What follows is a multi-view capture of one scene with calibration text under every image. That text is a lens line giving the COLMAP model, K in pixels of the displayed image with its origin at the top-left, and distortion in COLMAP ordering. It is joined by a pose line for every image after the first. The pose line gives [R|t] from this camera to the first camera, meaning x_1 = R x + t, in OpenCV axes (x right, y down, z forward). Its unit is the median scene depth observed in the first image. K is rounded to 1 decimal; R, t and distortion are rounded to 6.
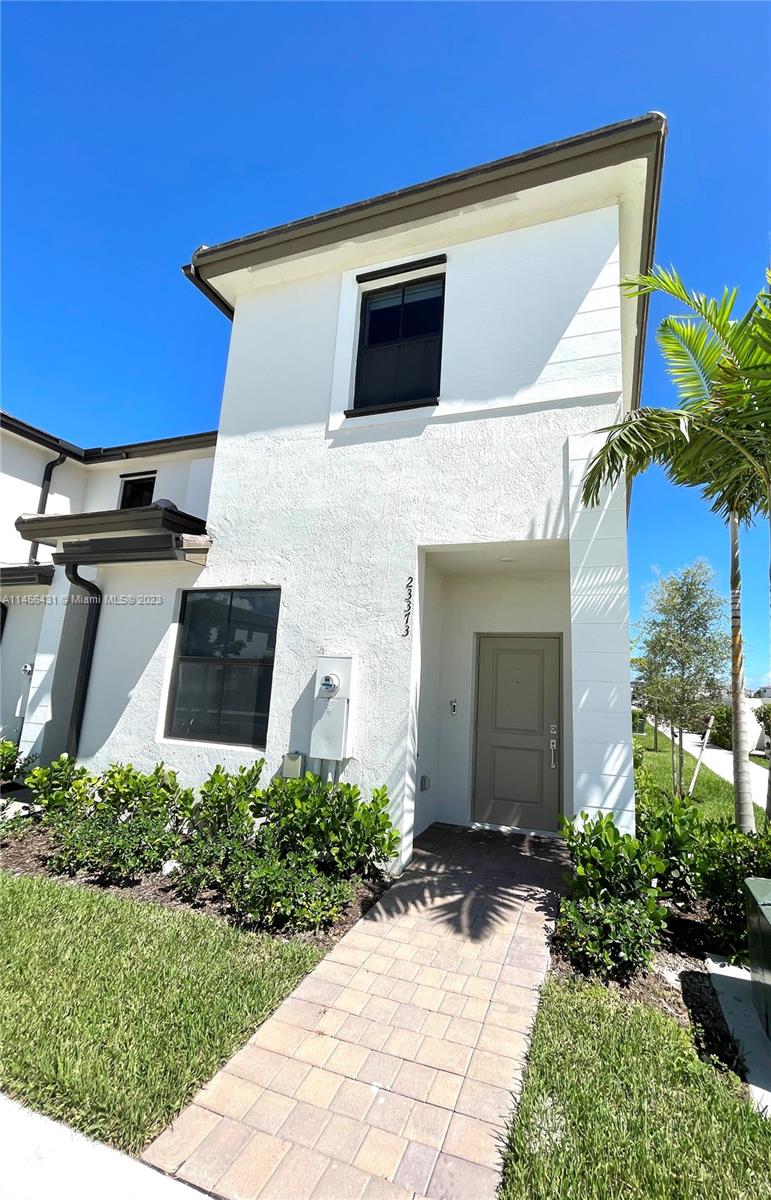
lens RADIAL K [[497.0, 0, 443.9], [0, 497.0, 594.6], [0, 0, 1]] dist [-0.003247, 0.000863]
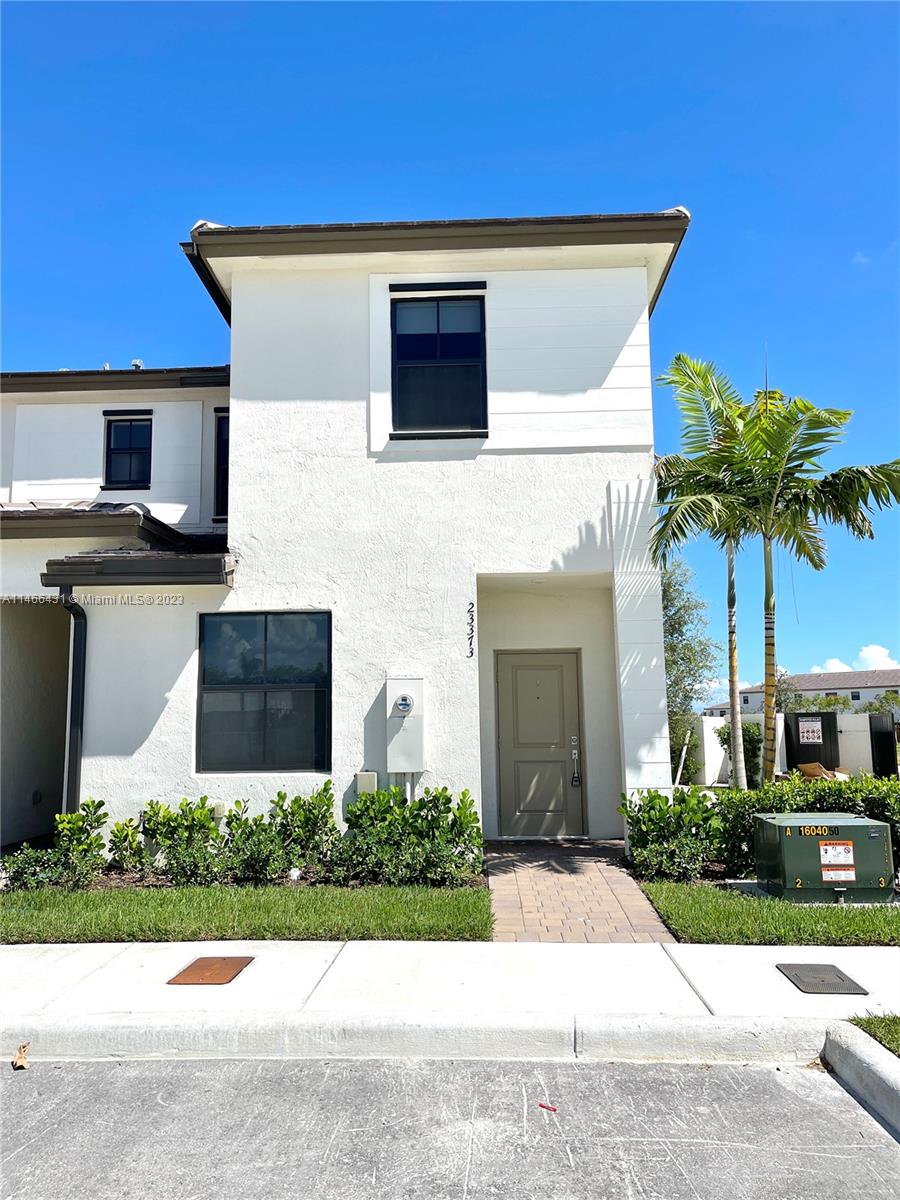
lens RADIAL K [[899.8, 0, 454.9], [0, 899.8, 598.0], [0, 0, 1]] dist [0.025858, -0.010016]
pose [[0.956978, -0.012085, 0.289910, -0.633687], [0.000571, 0.999209, 0.039768, -0.116937], [-0.290161, -0.037891, 0.956227, -0.817029]]
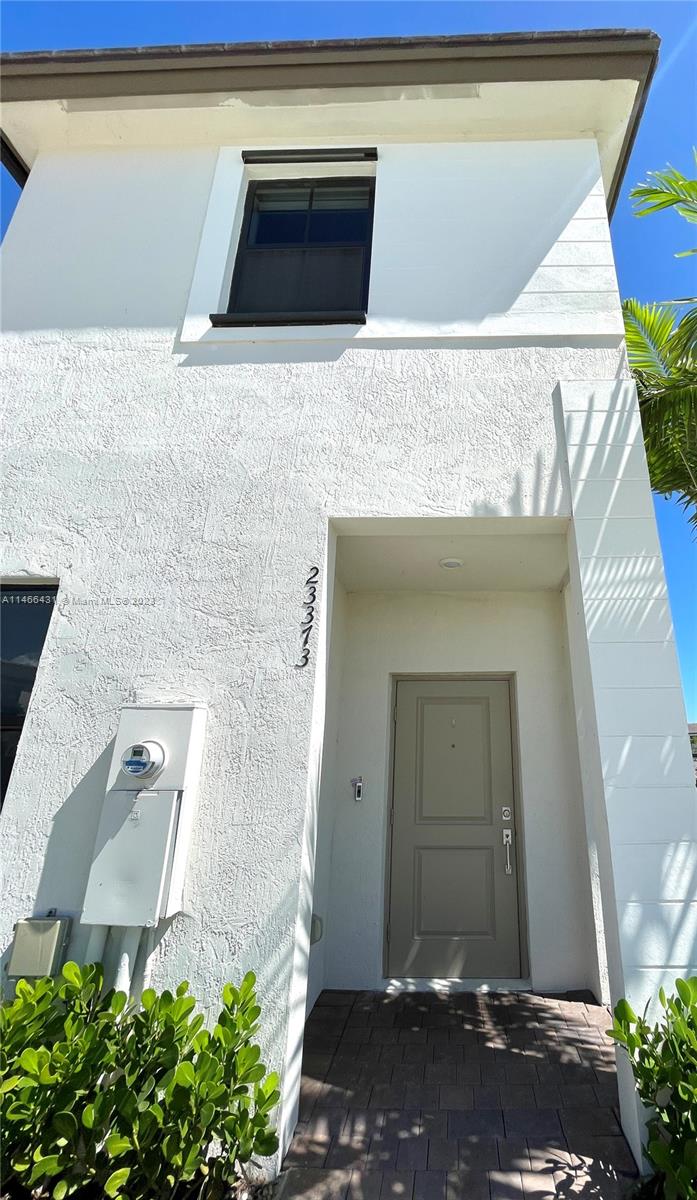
lens RADIAL K [[483.3, 0, 444.2], [0, 483.3, 595.7], [0, 0, 1]] dist [-0.005847, 0.001230]
pose [[0.955482, 0.048899, 0.290971, -0.080836], [-0.010407, 0.991143, -0.132394, 0.068638], [-0.294867, 0.123472, 0.947527, 0.393050]]
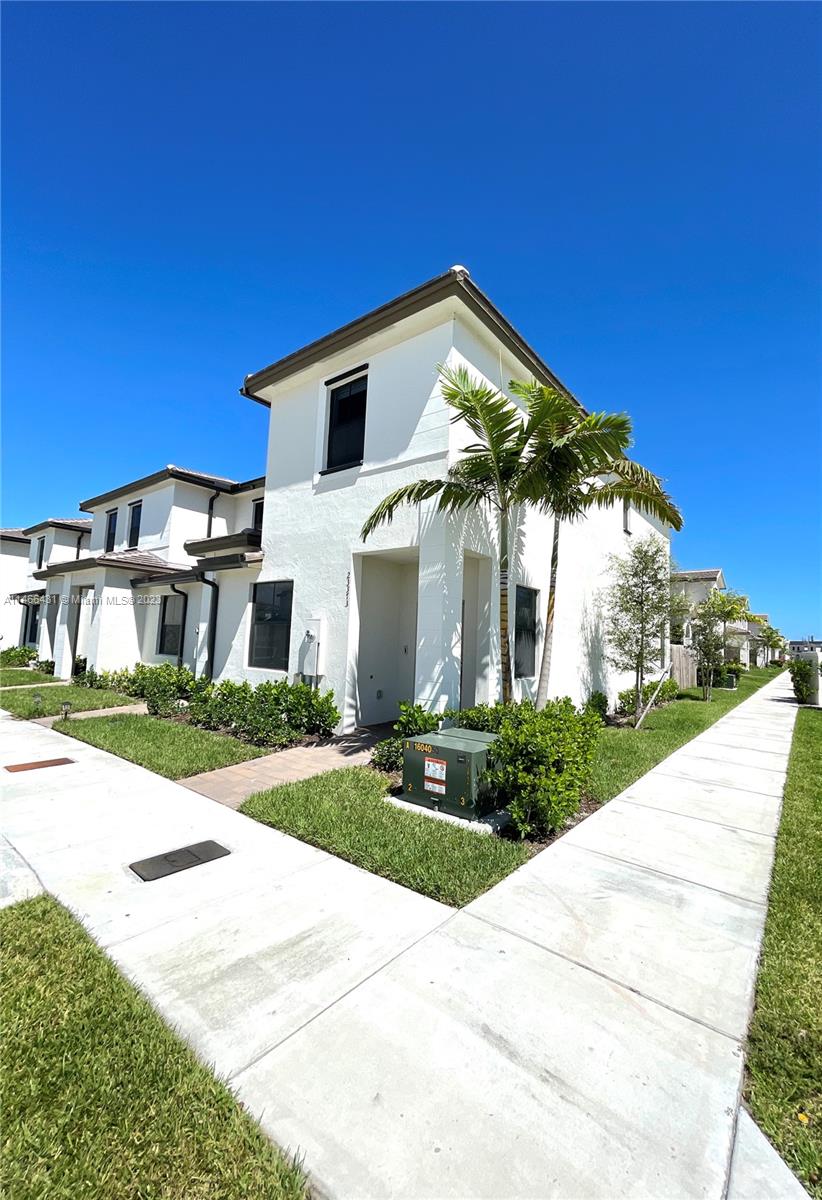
lens RADIAL K [[485.2, 0, 449.8], [0, 485.2, 594.3], [0, 0, 1]] dist [0.003268, -0.000017]
pose [[0.952564, -0.040602, -0.301617, 0.722772], [0.061981, 0.996172, 0.061647, -0.037985], [0.297959, -0.077417, 0.951434, -0.466339]]
